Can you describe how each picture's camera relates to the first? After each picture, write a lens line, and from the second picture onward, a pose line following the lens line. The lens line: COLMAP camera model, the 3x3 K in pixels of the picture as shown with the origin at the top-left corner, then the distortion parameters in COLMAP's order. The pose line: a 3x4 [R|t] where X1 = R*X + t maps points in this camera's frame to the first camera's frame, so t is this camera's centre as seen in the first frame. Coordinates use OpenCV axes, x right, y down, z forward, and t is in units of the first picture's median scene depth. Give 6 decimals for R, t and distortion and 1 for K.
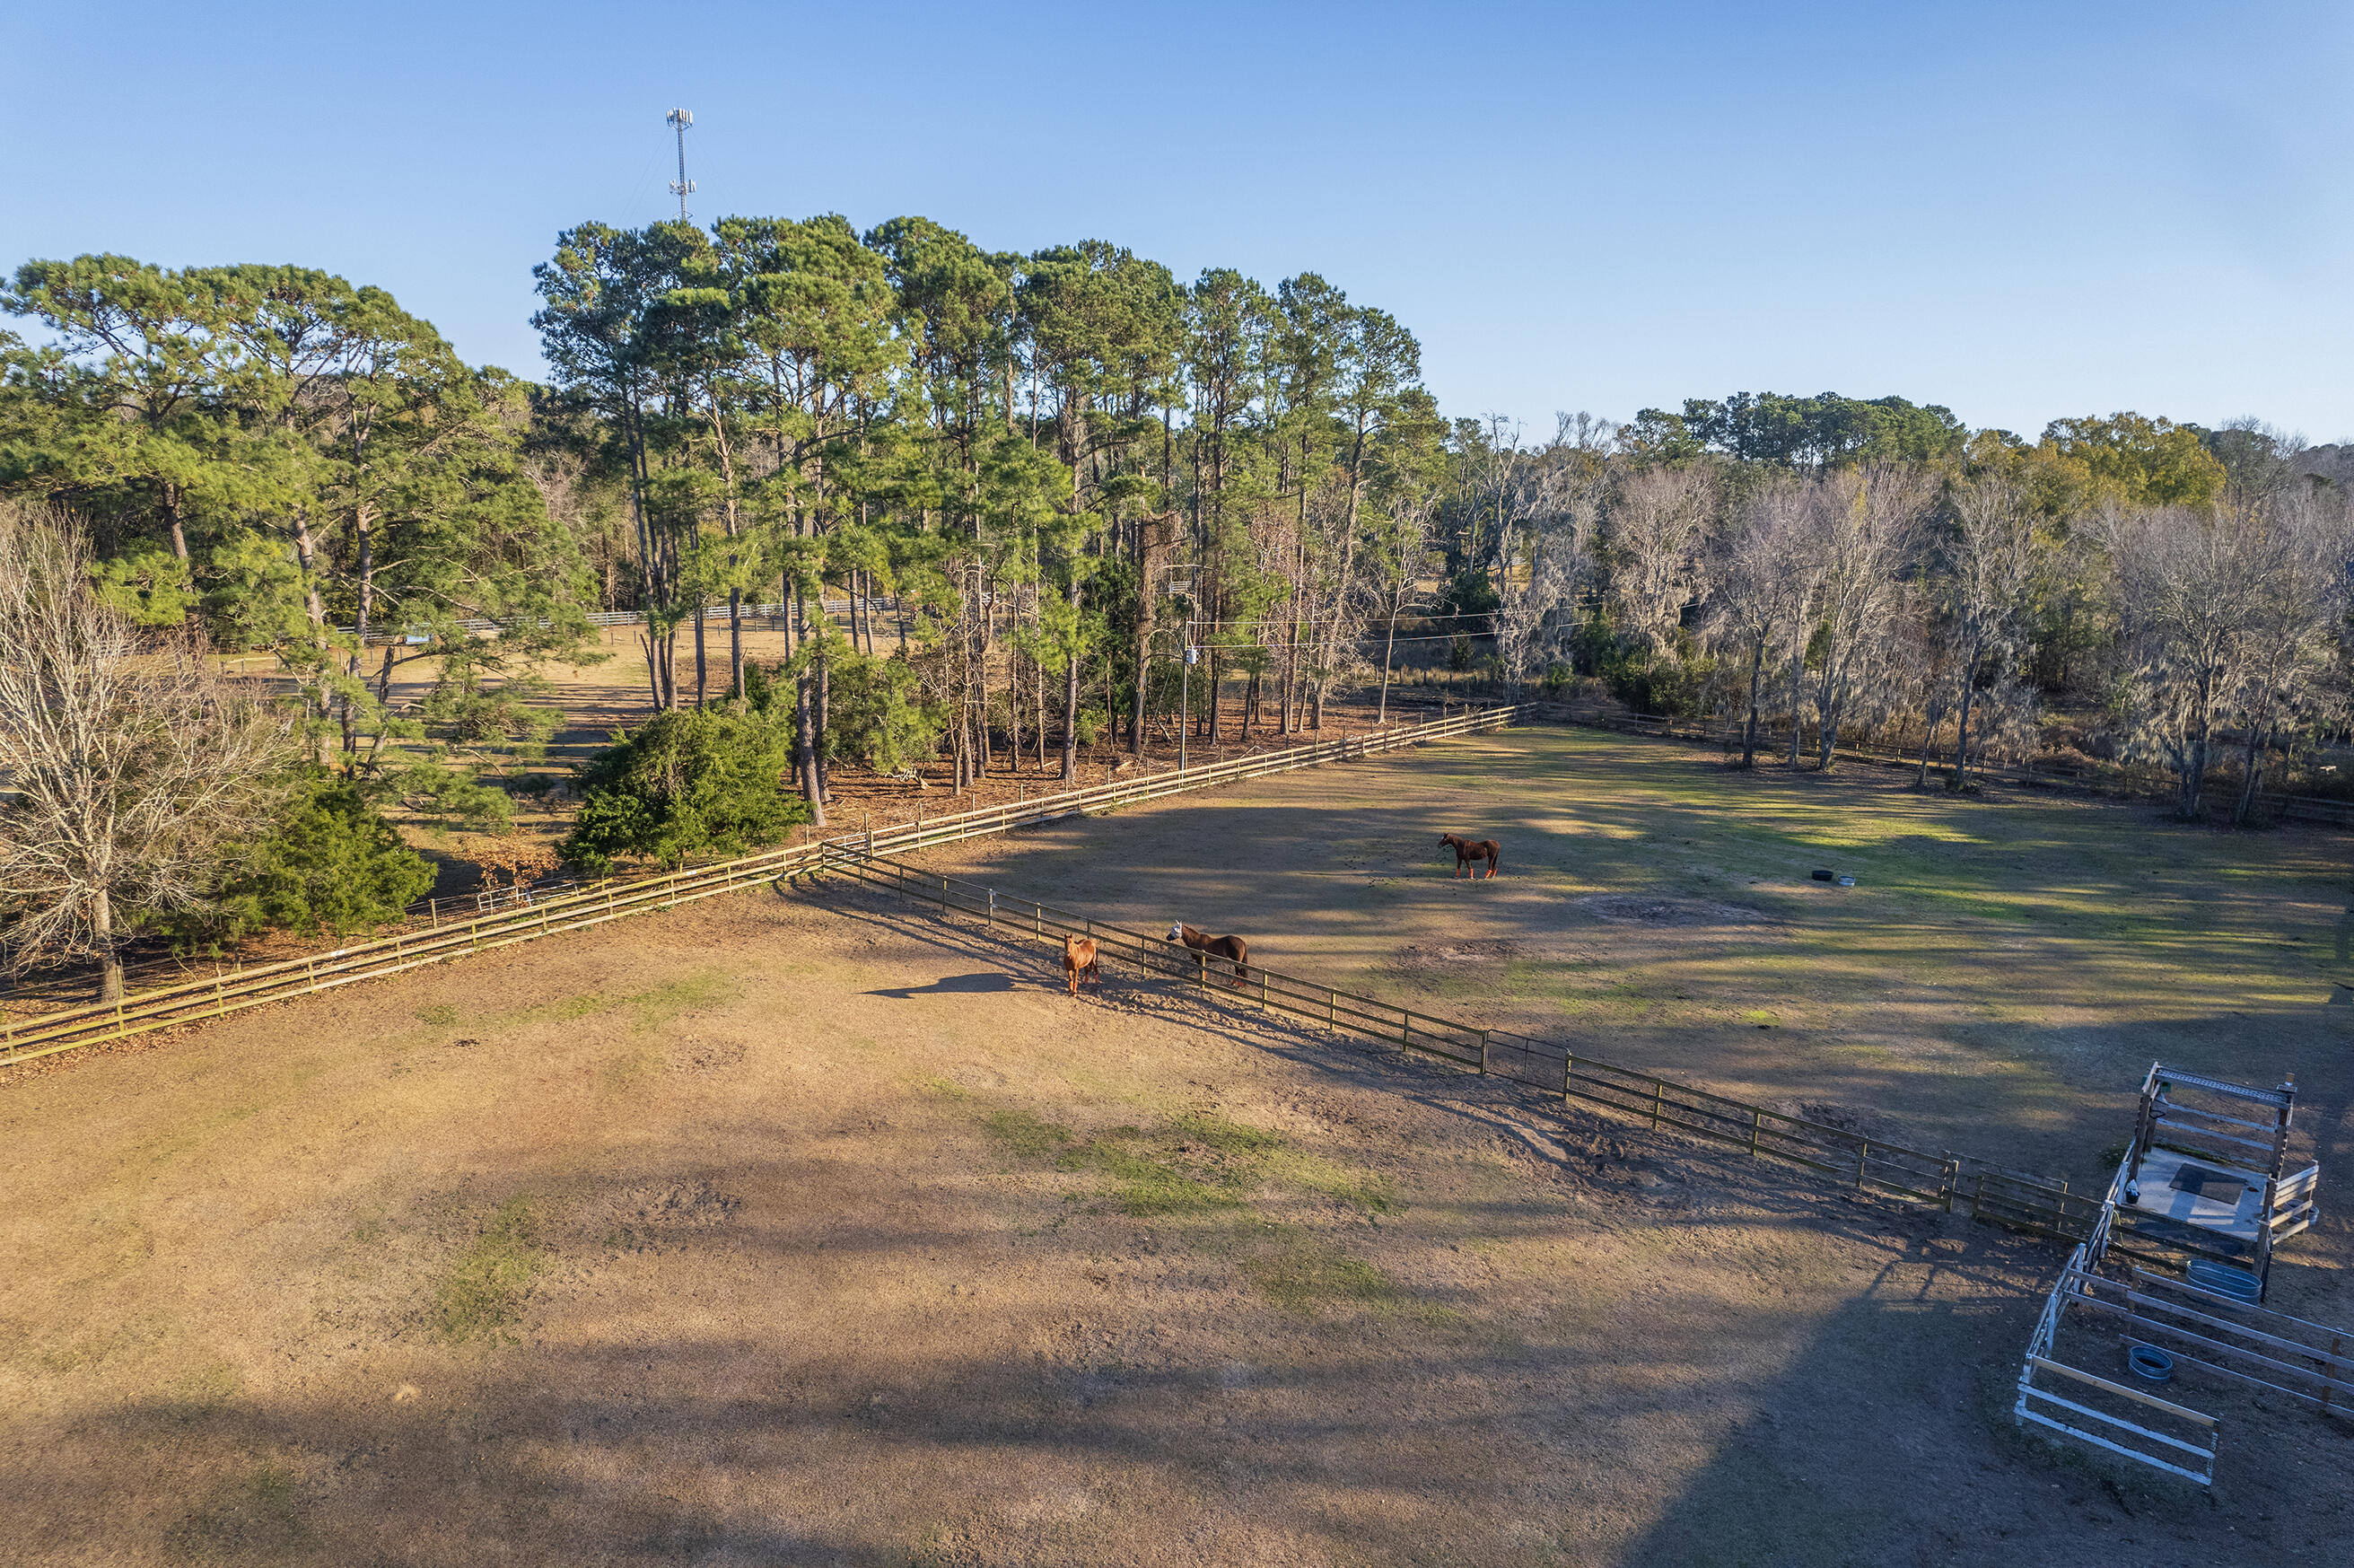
lens RADIAL K [[1556.6, 0, 1176.5], [0, 1556.6, 787.1], [0, 0, 1]] dist [-0.059383, 0.050599]
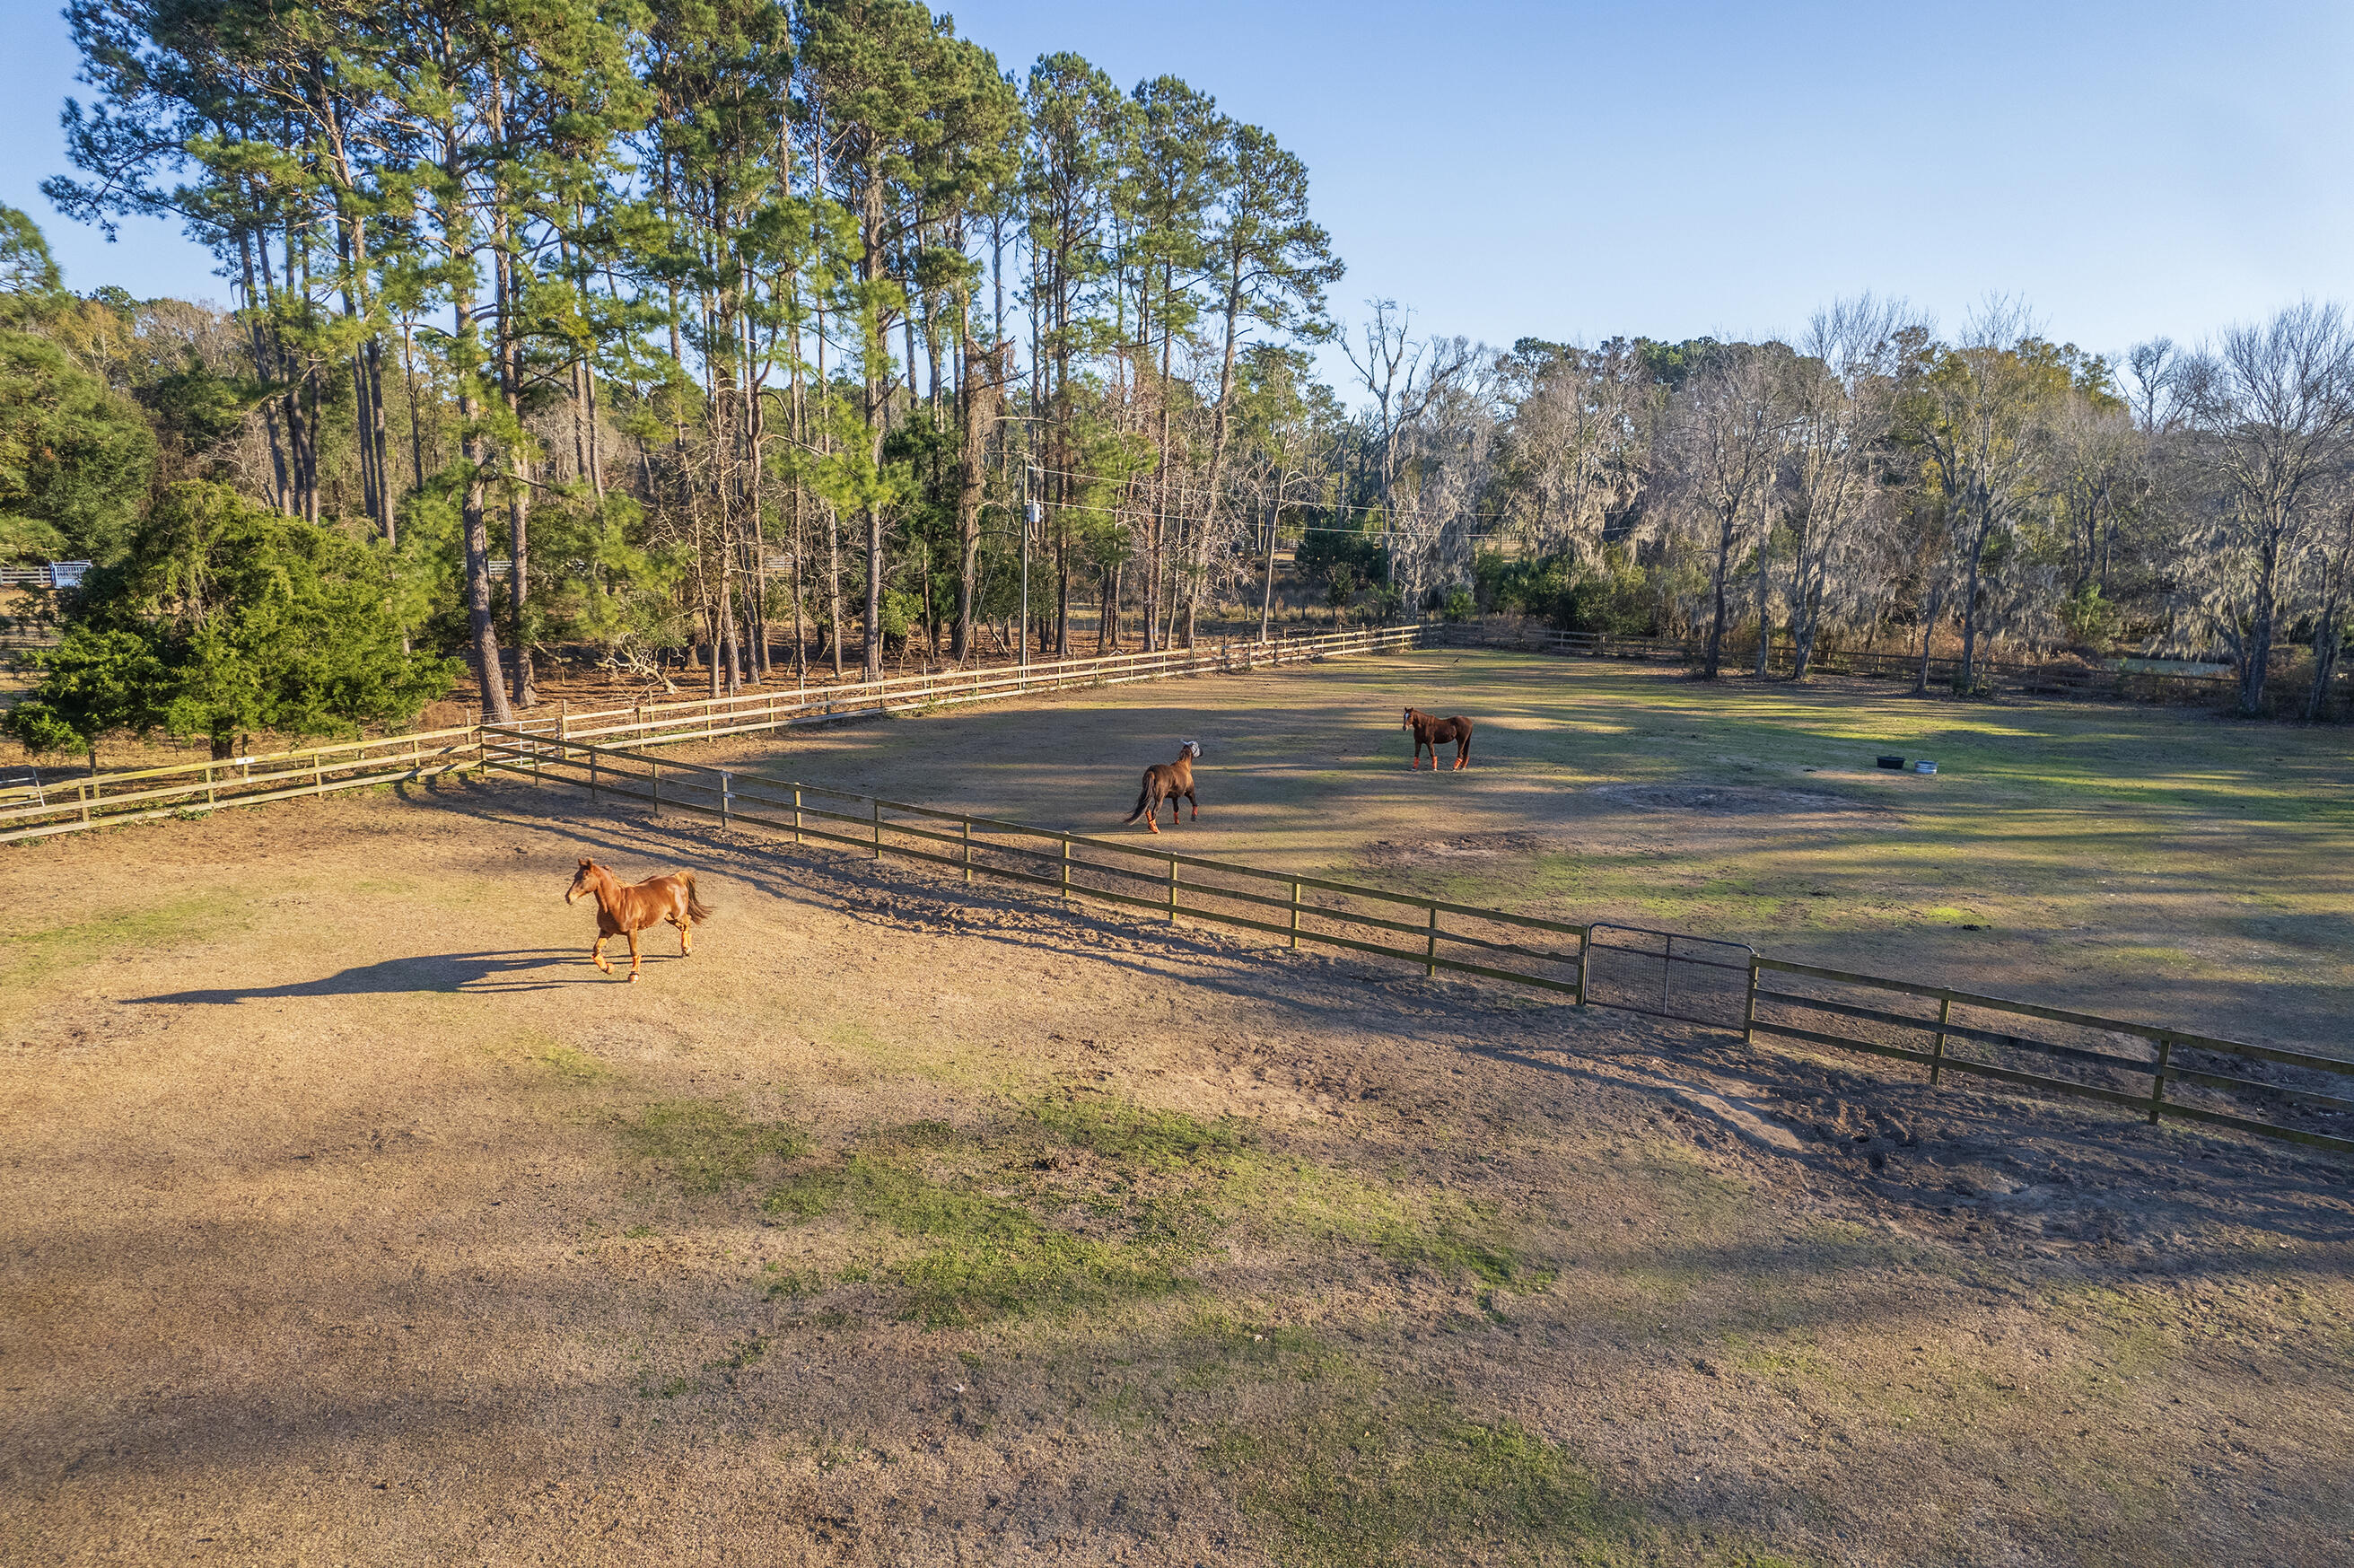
lens RADIAL K [[1556.6, 0, 1185.5], [0, 1556.6, 774.4], [0, 0, 1]] dist [-0.059383, 0.050599]
pose [[0.993919, -0.018204, 0.108600, -0.001354], [0.020526, 0.999583, -0.020304, 0.086004], [-0.108185, 0.022409, 0.993878, 0.358758]]
